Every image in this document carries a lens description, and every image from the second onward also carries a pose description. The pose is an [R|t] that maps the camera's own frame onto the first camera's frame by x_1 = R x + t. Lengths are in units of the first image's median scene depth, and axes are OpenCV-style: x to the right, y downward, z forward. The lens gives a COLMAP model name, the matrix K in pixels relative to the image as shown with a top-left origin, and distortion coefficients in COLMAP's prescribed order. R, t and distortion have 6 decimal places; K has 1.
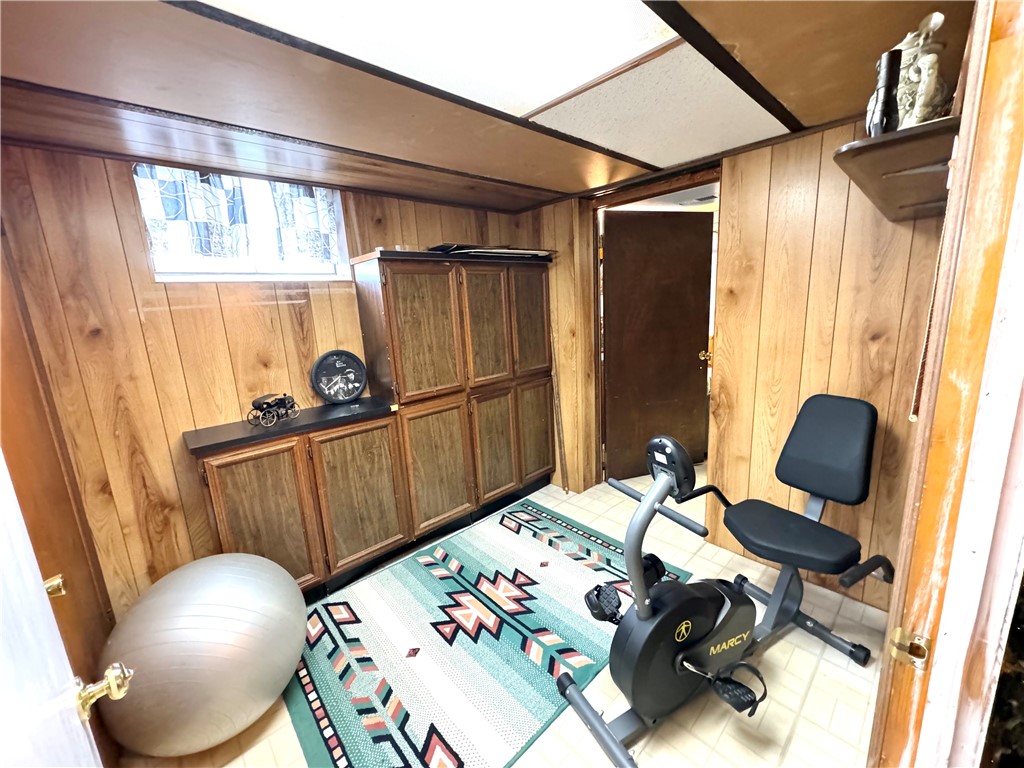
lens RADIAL K [[405.2, 0, 513.6], [0, 405.2, 385.2], [0, 0, 1]] dist [0.001174, -0.000265]
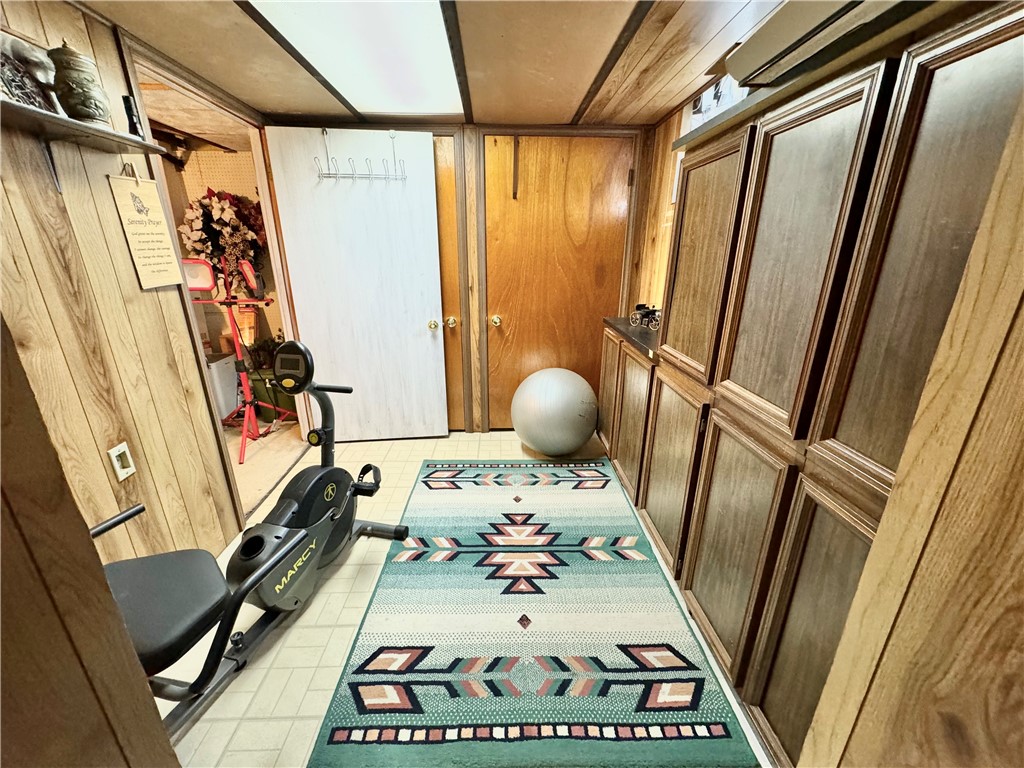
lens RADIAL K [[405.2, 0, 509.3], [0, 405.2, 386.8], [0, 0, 1]] dist [0.001174, -0.000265]
pose [[-0.660282, 0.283285, -0.695541, 0.511241], [-0.116133, 0.876479, 0.467224, -0.245975], [0.741984, 0.389275, -0.545825, 1.348148]]
